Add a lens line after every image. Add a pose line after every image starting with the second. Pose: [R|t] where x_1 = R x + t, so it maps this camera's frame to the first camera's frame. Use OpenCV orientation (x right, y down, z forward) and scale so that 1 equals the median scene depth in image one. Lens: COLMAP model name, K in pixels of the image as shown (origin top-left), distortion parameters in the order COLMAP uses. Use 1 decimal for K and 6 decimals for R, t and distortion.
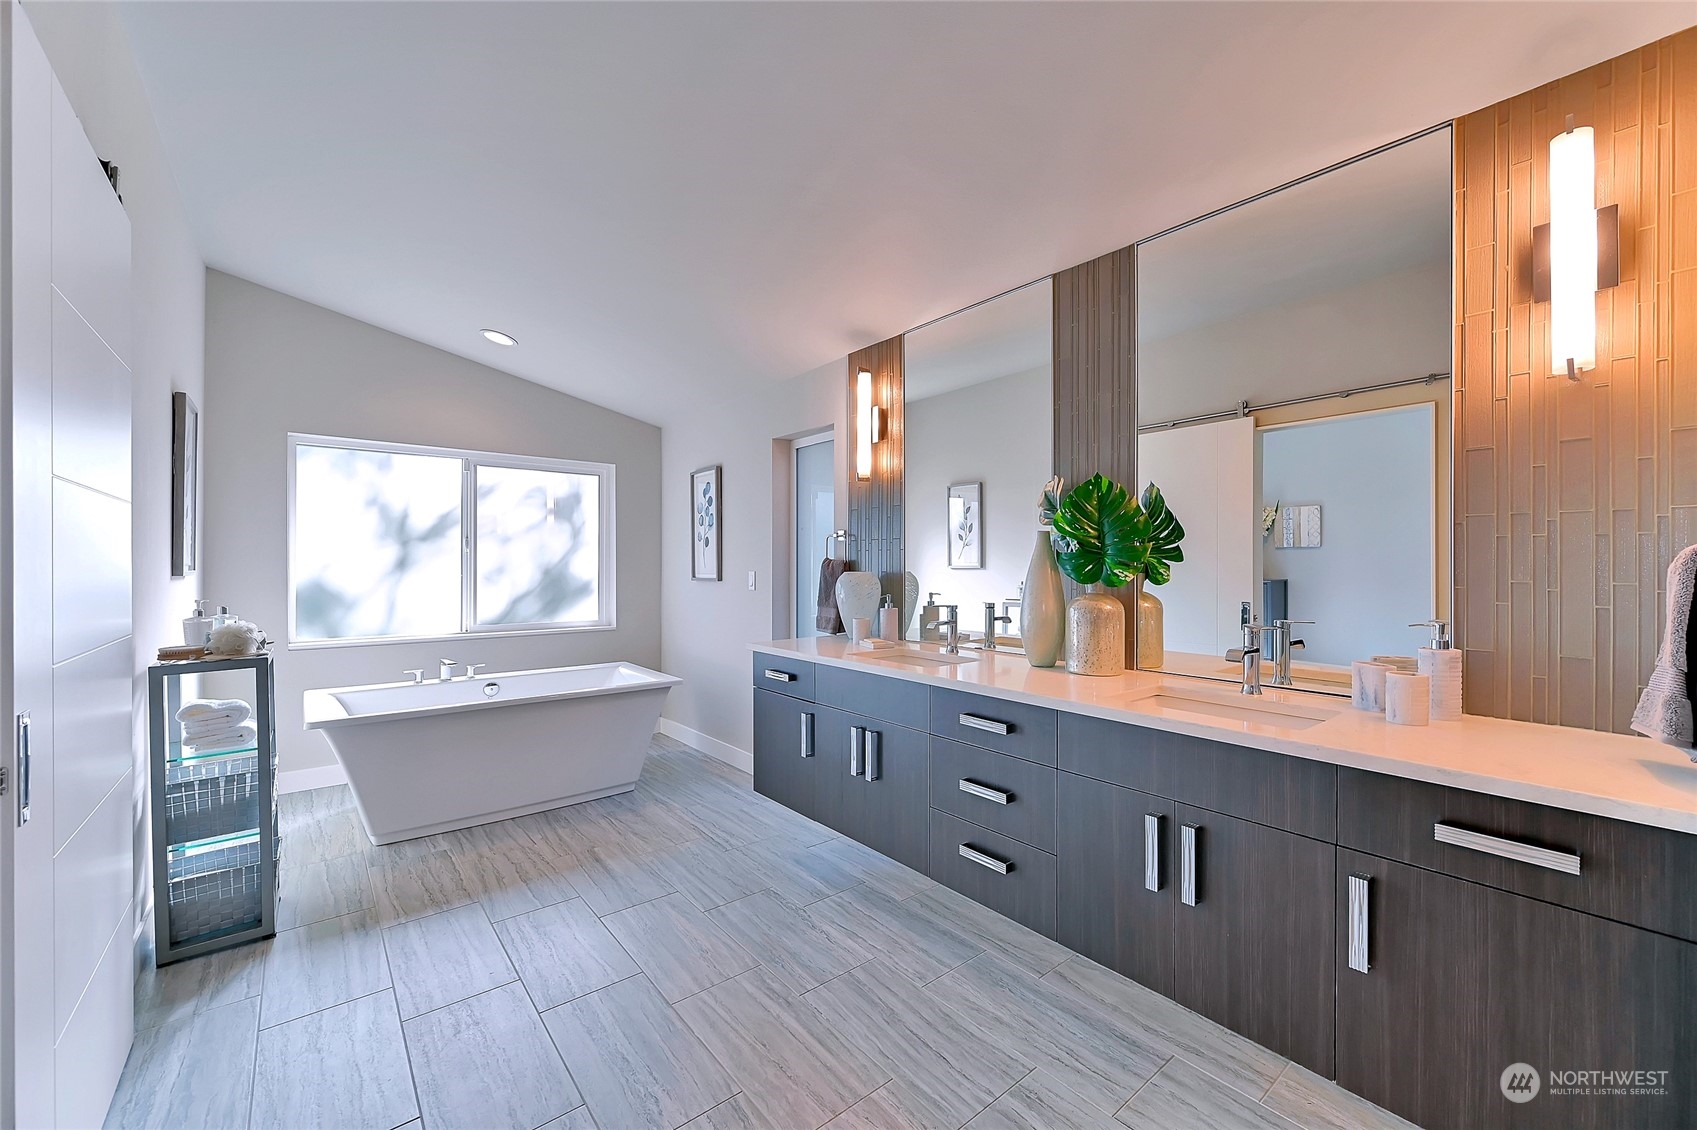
lens RADIAL K [[671.3, 0, 854.5], [0, 671.3, 568.3], [0, 0, 1]] dist [-0.003229, -0.001297]
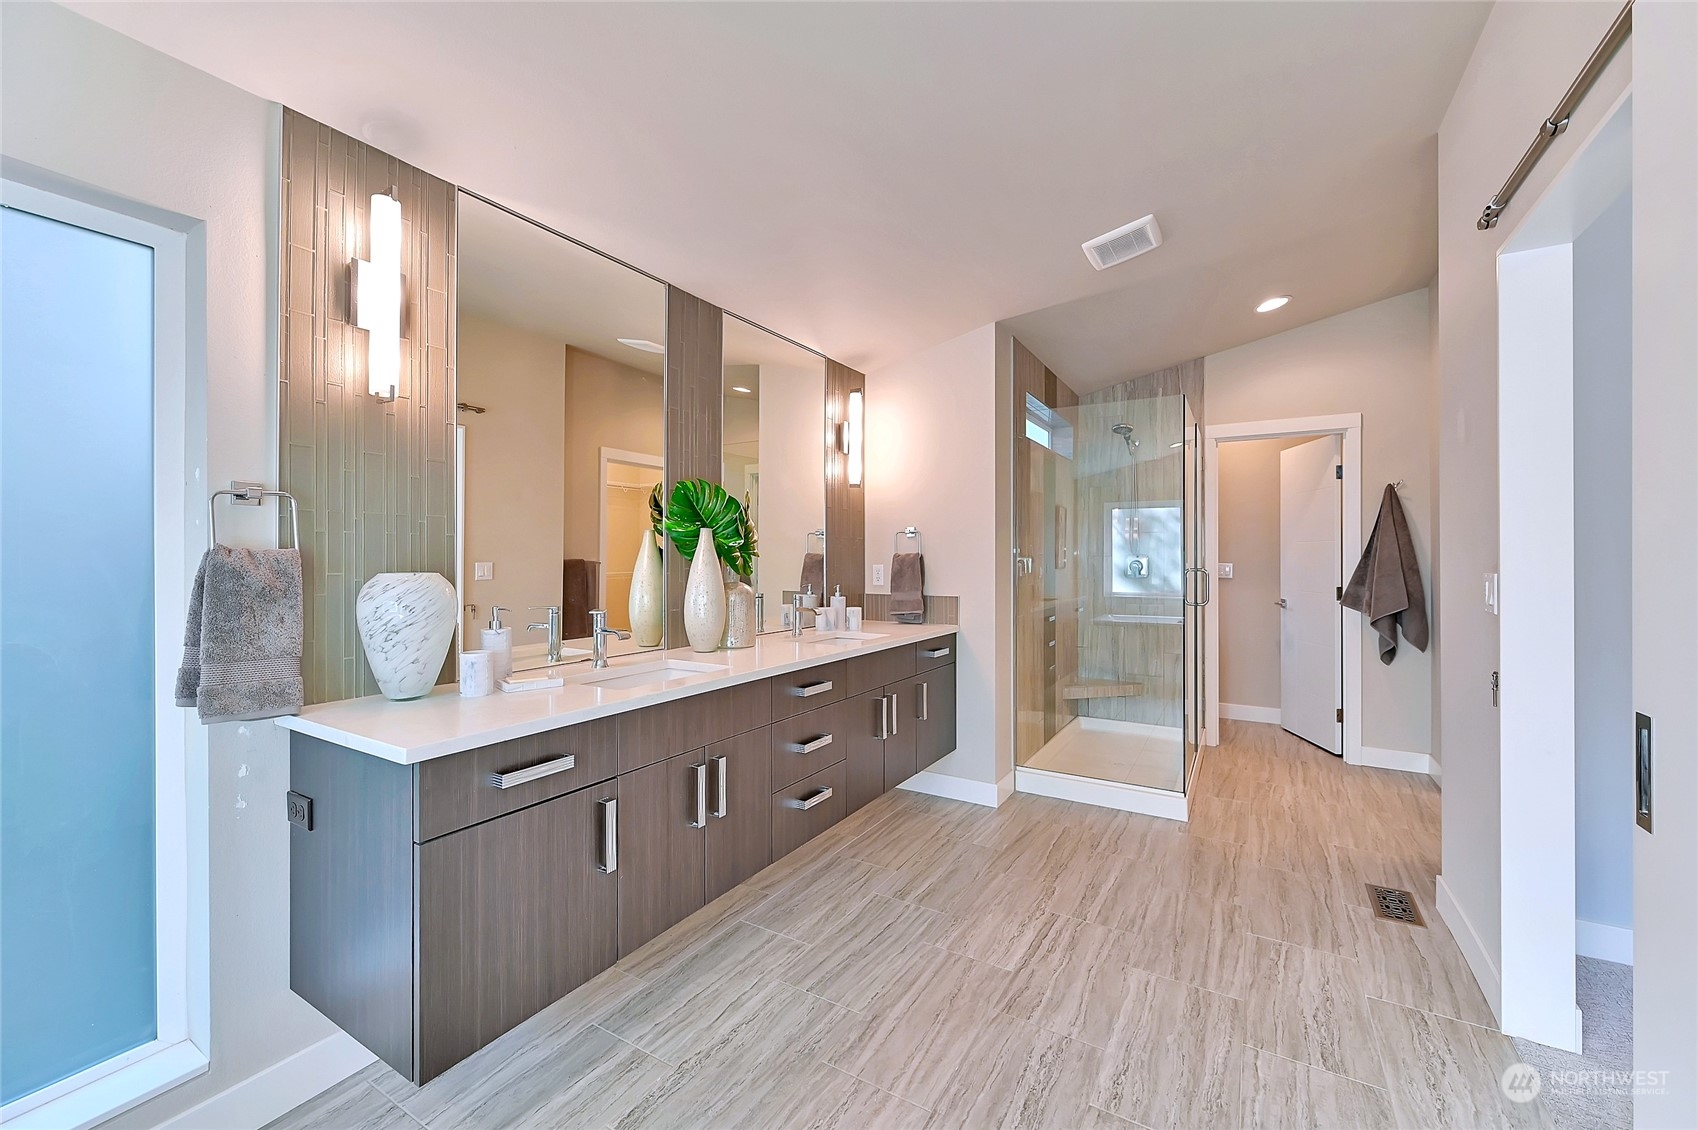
lens RADIAL K [[683.7, 0, 853.3], [0, 683.7, 555.6], [0, 0, 1]] dist [-0.002880, -0.000172]
pose [[-0.346224, 0.005897, 0.938134, -1.019332], [0.006277, 0.999972, -0.003969, -0.005118], [-0.938131, 0.004515, -0.346251, 1.384430]]
